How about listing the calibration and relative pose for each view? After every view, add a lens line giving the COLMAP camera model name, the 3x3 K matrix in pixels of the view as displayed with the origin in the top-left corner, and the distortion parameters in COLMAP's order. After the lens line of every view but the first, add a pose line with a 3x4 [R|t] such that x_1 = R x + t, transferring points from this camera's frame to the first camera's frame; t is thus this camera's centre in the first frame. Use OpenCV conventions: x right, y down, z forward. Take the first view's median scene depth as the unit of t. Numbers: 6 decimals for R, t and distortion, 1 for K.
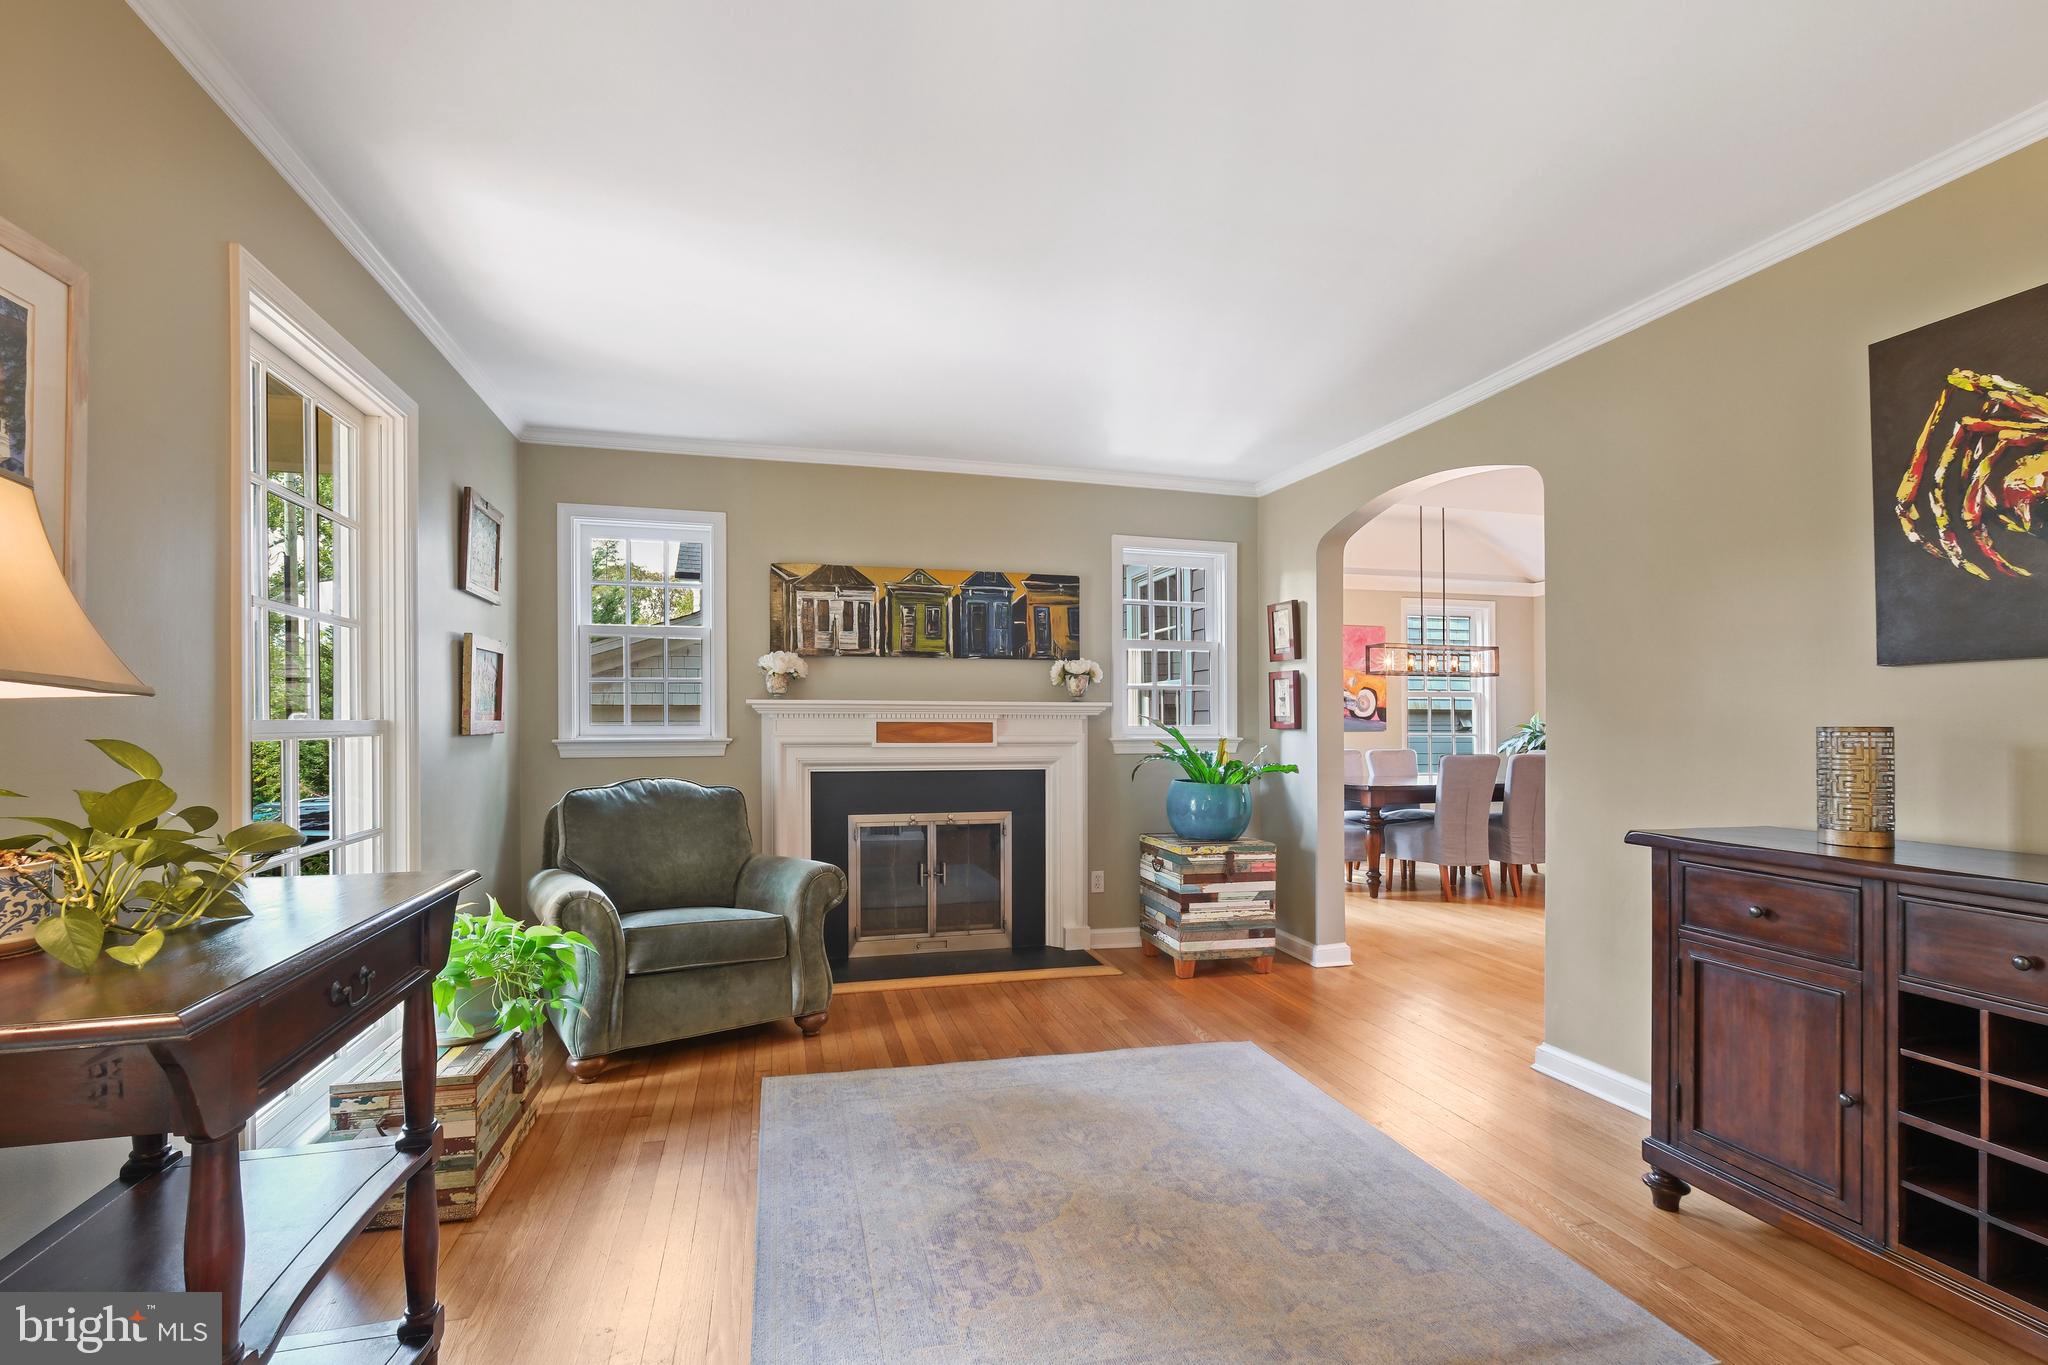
lens RADIAL K [[916.5, 0, 1026.7], [0, 916.5, 692.8], [0, 0, 1]] dist [-0.000269, -0.000227]
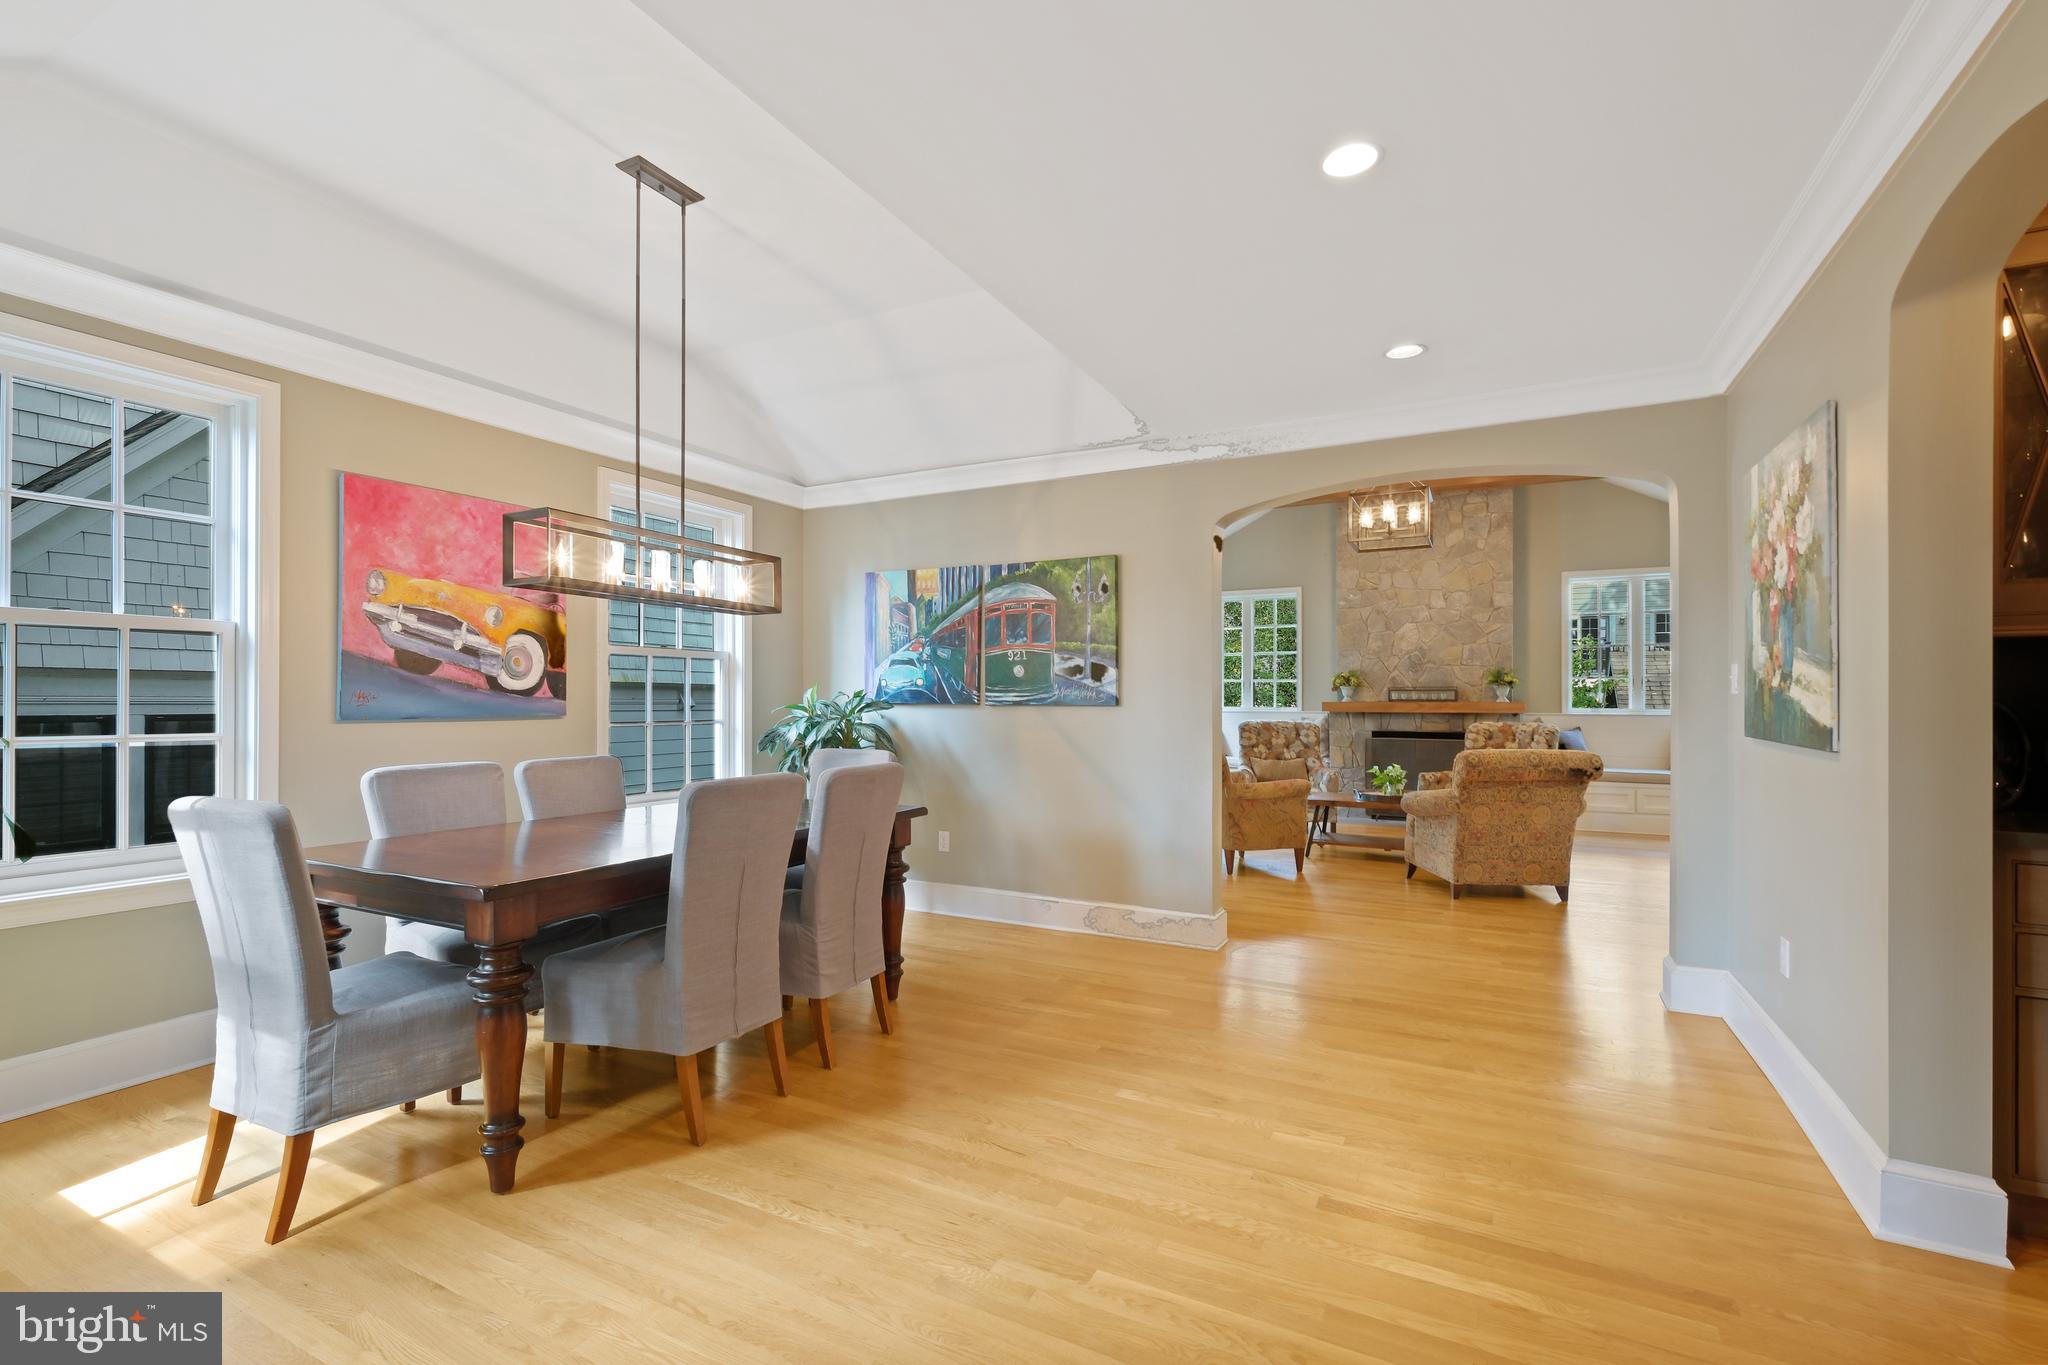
lens RADIAL K [[916.5, 0, 1026.7], [0, 916.5, 692.8], [0, 0, 1]] dist [-0.000269, -0.000227]
pose [[0.686957, 0.004103, 0.726687, 0.199937], [-0.022387, 0.999629, 0.015519, 0.014096], [-0.726354, -0.026930, 0.686793, 0.470401]]
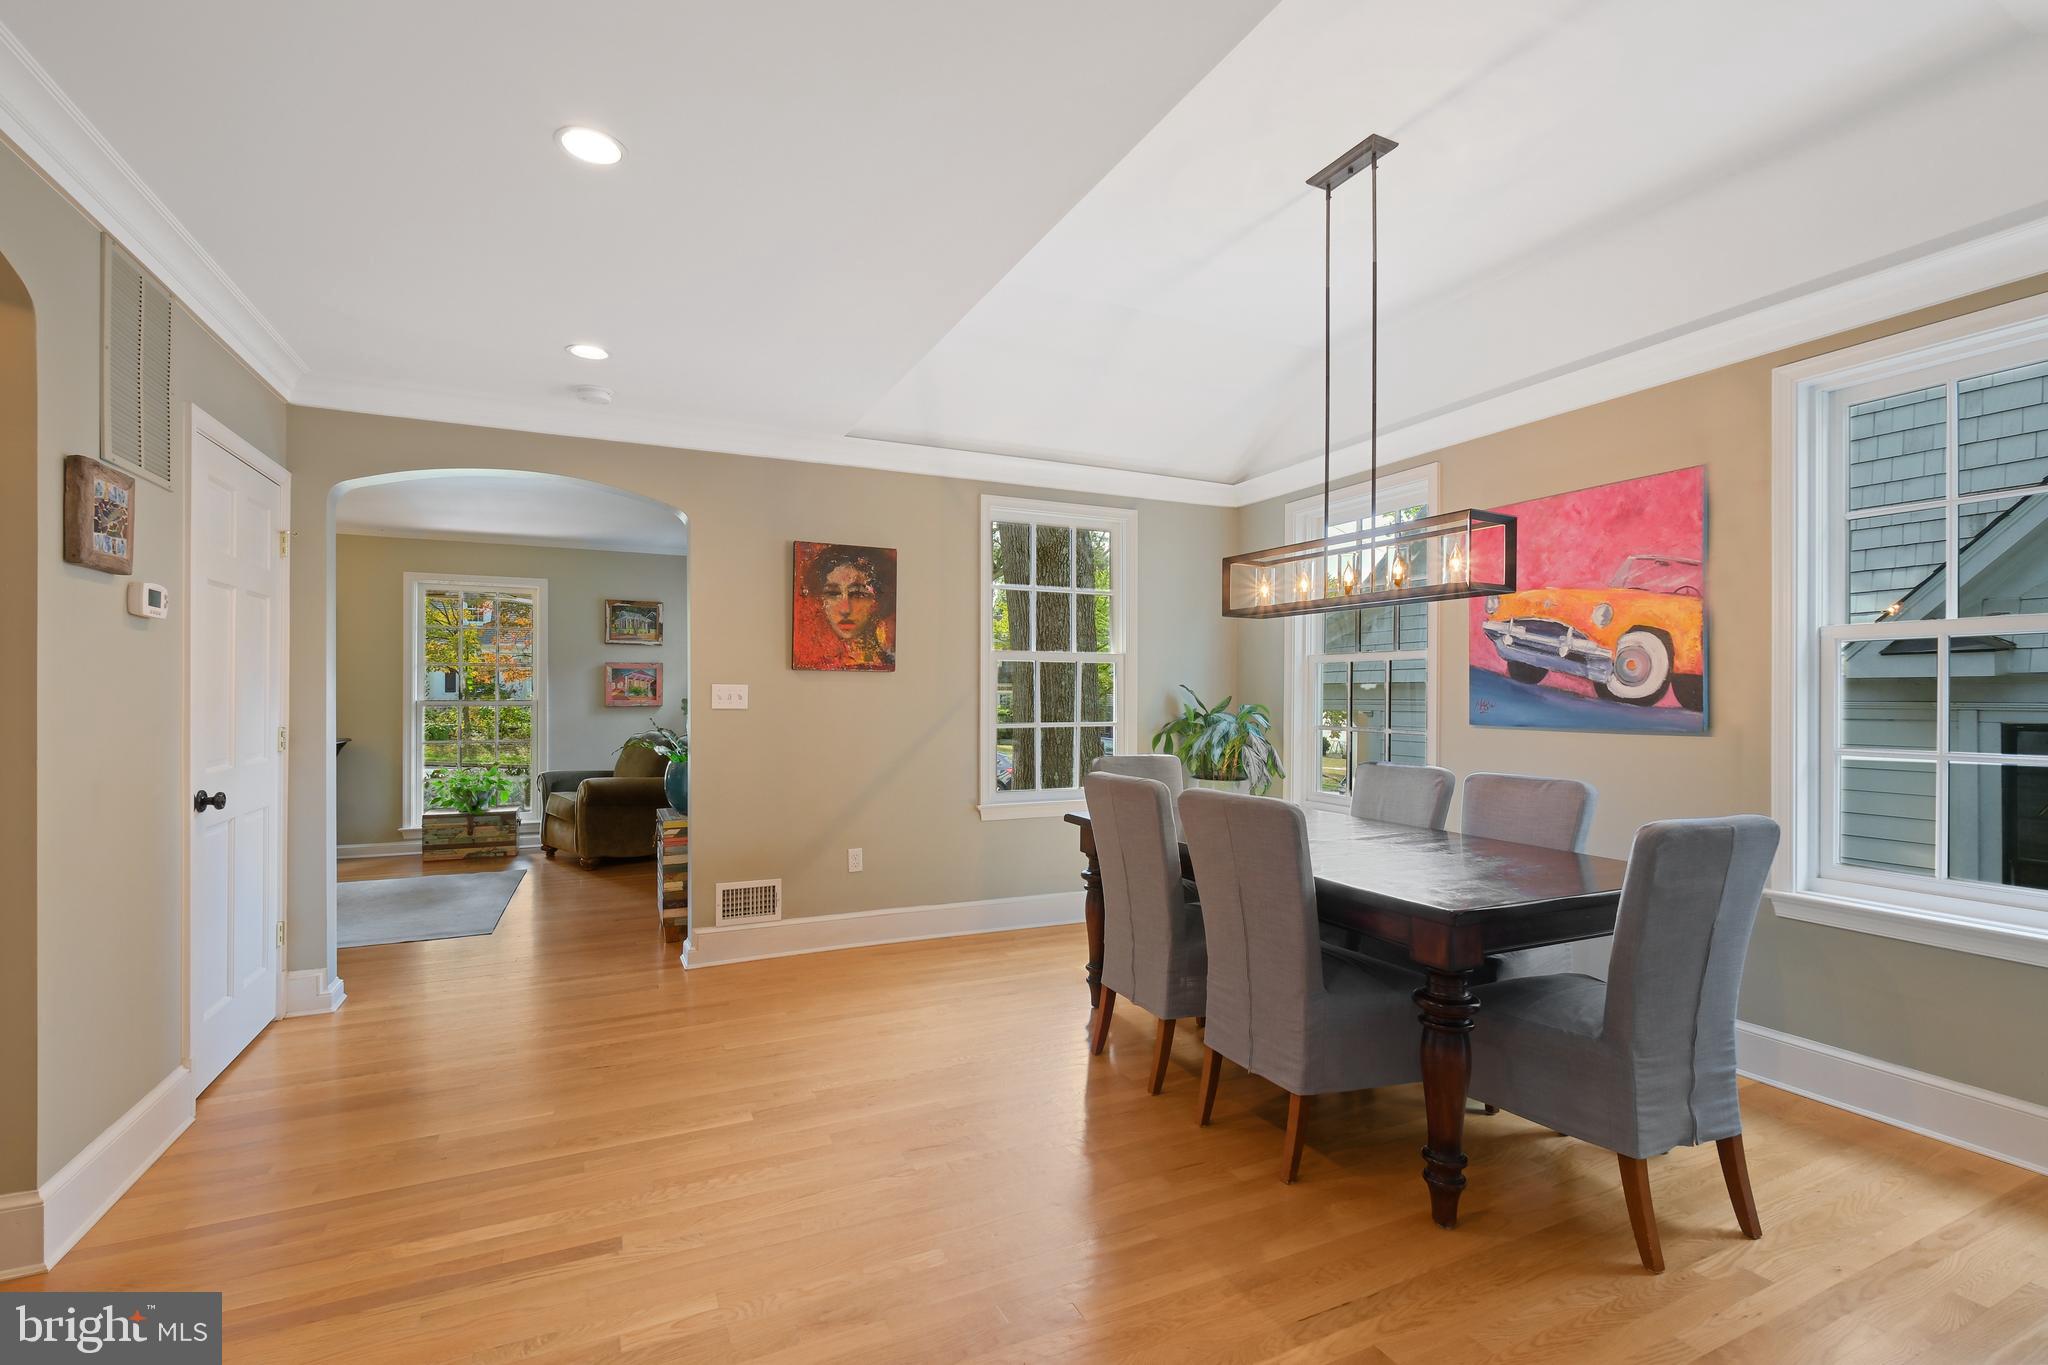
lens RADIAL K [[916.5, 0, 1026.7], [0, 916.5, 692.8], [0, 0, 1]] dist [-0.000269, -0.000227]
pose [[0.181712, 0.001229, -0.983351, 0.726264], [0.041871, 0.999083, 0.008986, 0.008608], [0.982460, -0.042806, 0.181494, 0.659546]]
